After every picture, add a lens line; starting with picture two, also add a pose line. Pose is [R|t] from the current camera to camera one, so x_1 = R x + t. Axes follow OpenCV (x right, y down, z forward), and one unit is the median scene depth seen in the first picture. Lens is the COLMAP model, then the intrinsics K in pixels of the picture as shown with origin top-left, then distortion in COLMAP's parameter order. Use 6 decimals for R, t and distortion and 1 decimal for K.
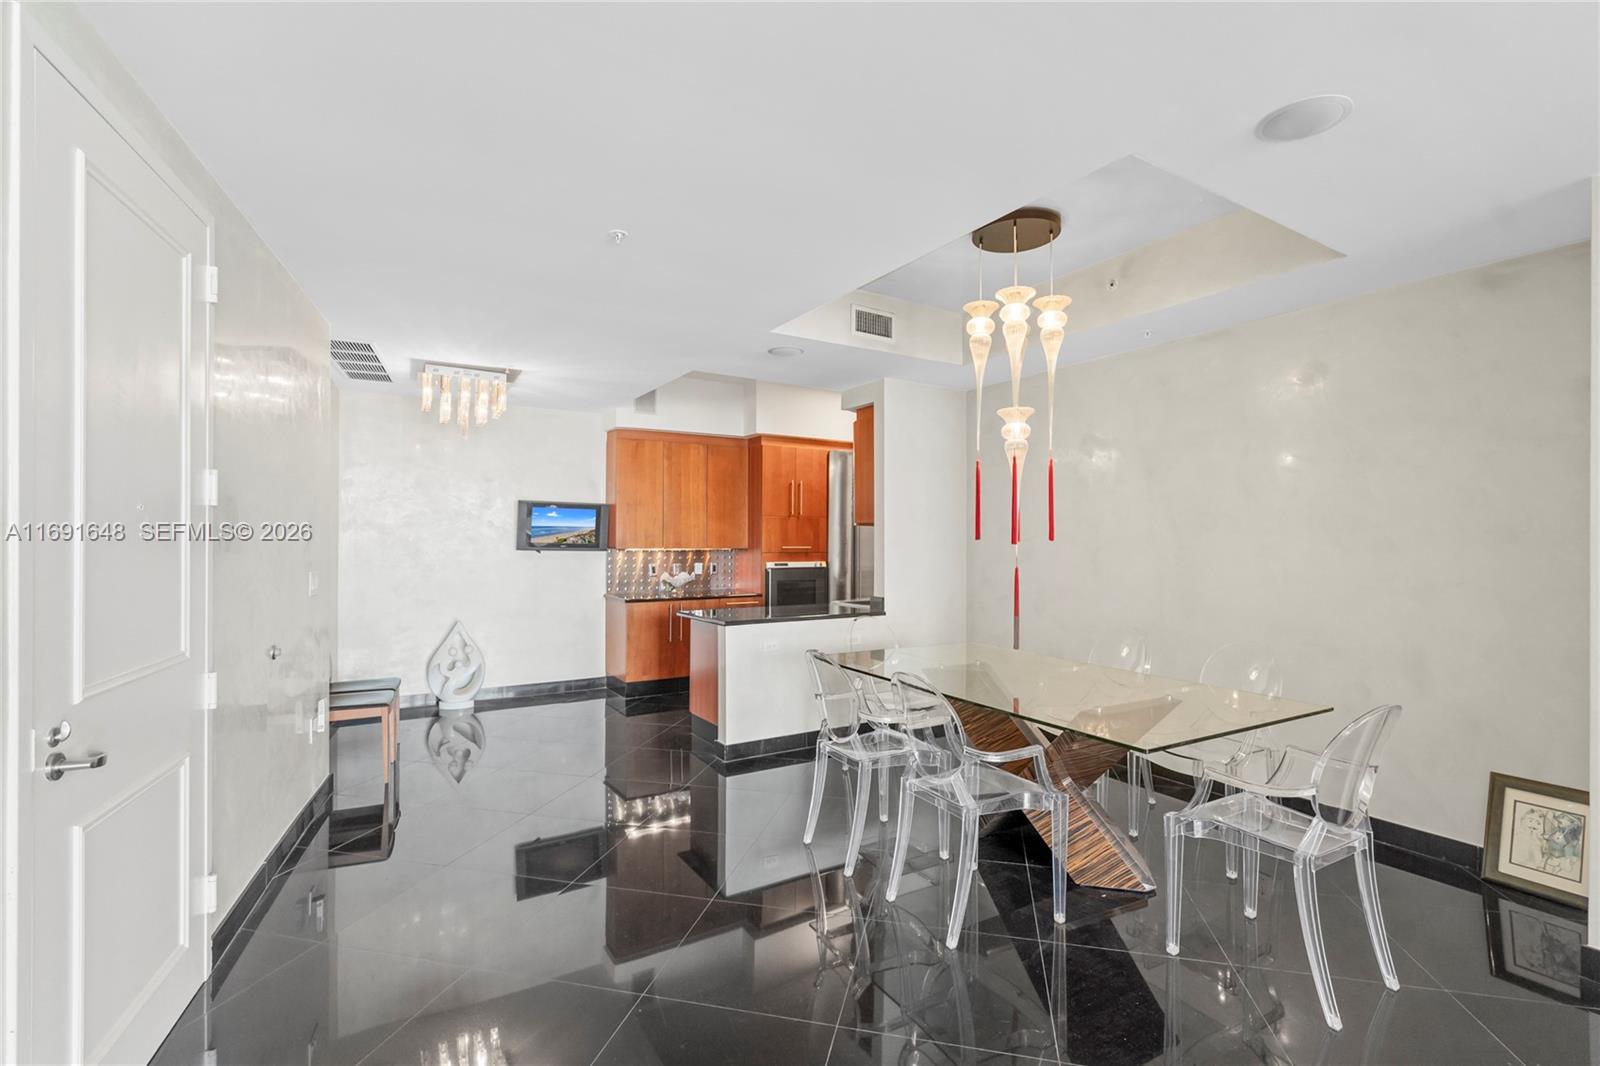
lens RADIAL K [[703.8, 0, 788.7], [0, 703.8, 534.1], [0, 0, 1]] dist [-0.013171, 0.007550]
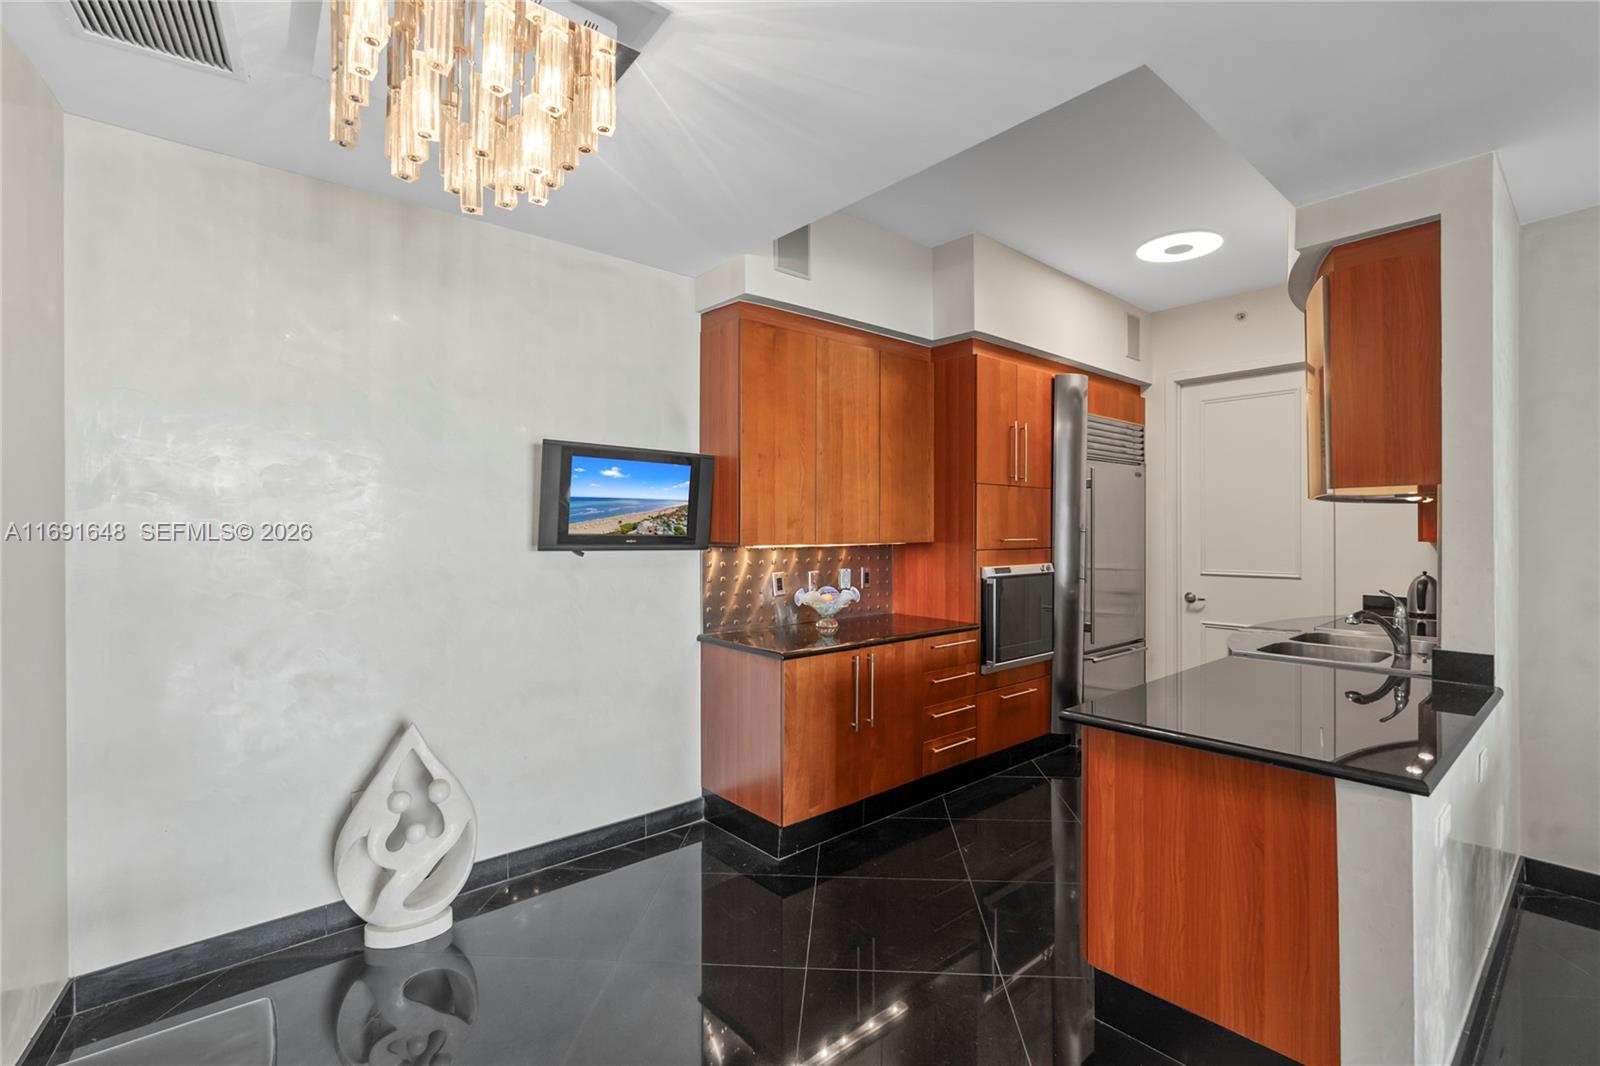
lens RADIAL K [[720.6, 0, 794.7], [0, 720.6, 529.1], [0, 0, 1]] dist [-0.004143, 0.001945]
pose [[0.987202, -0.004610, 0.159409, -0.283873], [0.003704, 0.999975, 0.005978, 0.006882], [-0.159432, -0.005311, 0.987195, 0.492865]]
